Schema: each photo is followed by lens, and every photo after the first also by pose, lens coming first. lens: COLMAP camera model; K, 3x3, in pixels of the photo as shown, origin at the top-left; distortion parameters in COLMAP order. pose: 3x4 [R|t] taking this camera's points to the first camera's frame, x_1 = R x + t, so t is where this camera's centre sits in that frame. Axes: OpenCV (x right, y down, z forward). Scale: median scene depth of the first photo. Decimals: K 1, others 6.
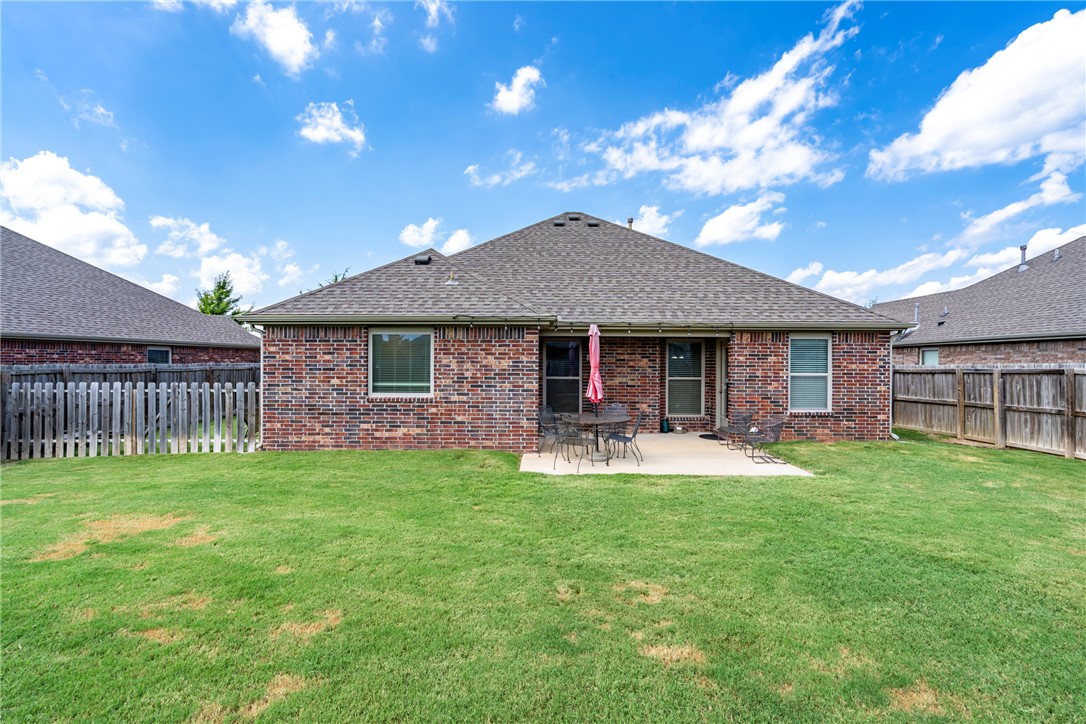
lens RADIAL K [[495.4, 0, 546.0], [0, 495.4, 359.2], [0, 0, 1]] dist [-0.007780, 0.001960]
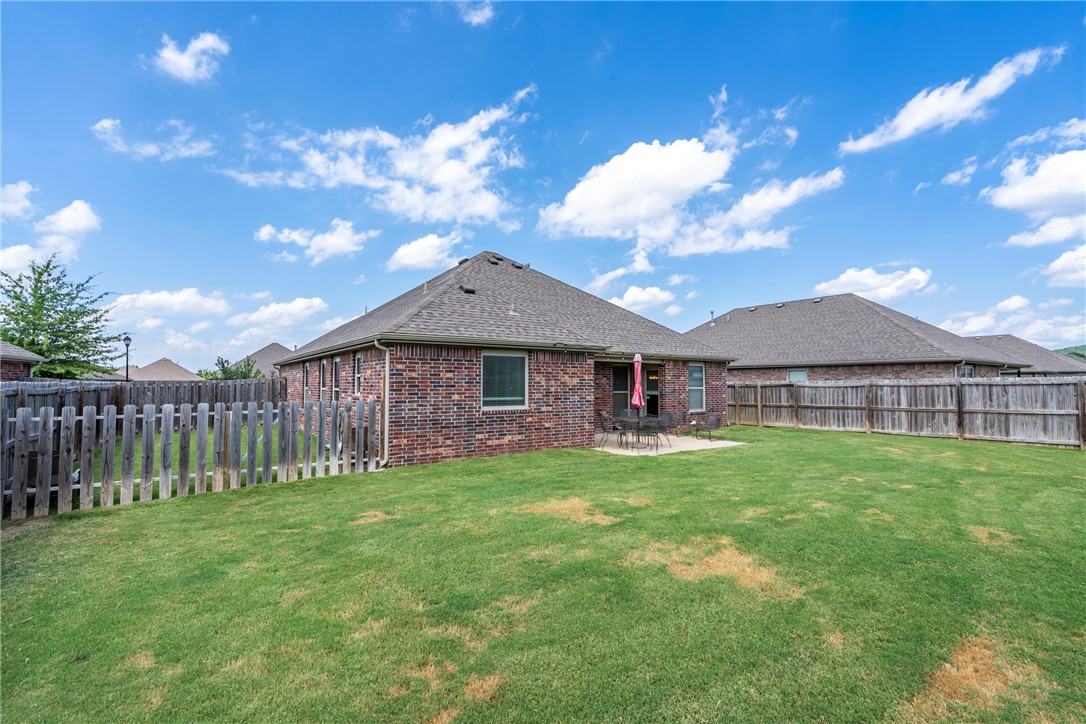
lens RADIAL K [[495.4, 0, 550.6], [0, 495.4, 370.2], [0, 0, 1]] dist [-0.007780, 0.001960]
pose [[0.802779, 0.013465, 0.596125, -0.752594], [-0.002245, 0.999806, -0.019560, 0.005228], [-0.596273, 0.014364, 0.802653, -0.004658]]
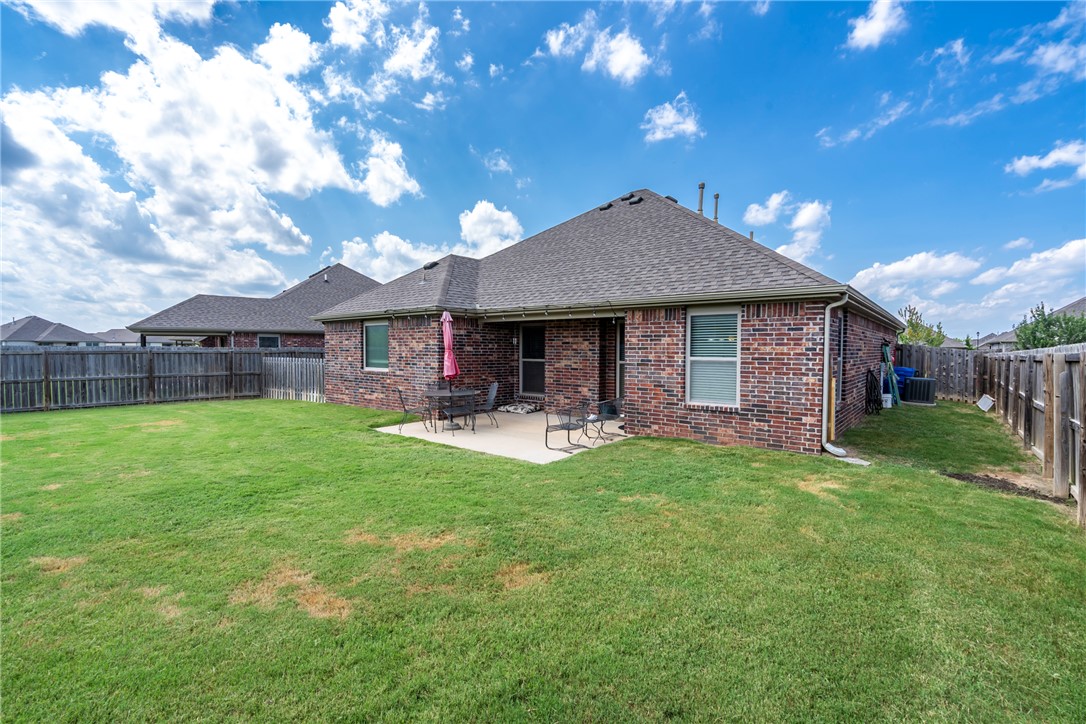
lens RADIAL K [[495.4, 0, 559.4], [0, 495.4, 357.4], [0, 0, 1]] dist [-0.007780, 0.001960]
pose [[0.784257, 0.011276, -0.620333, 0.787431], [0.003757, 0.999730, 0.022923, 0.008467], [0.620424, -0.020308, 0.784003, 0.203524]]
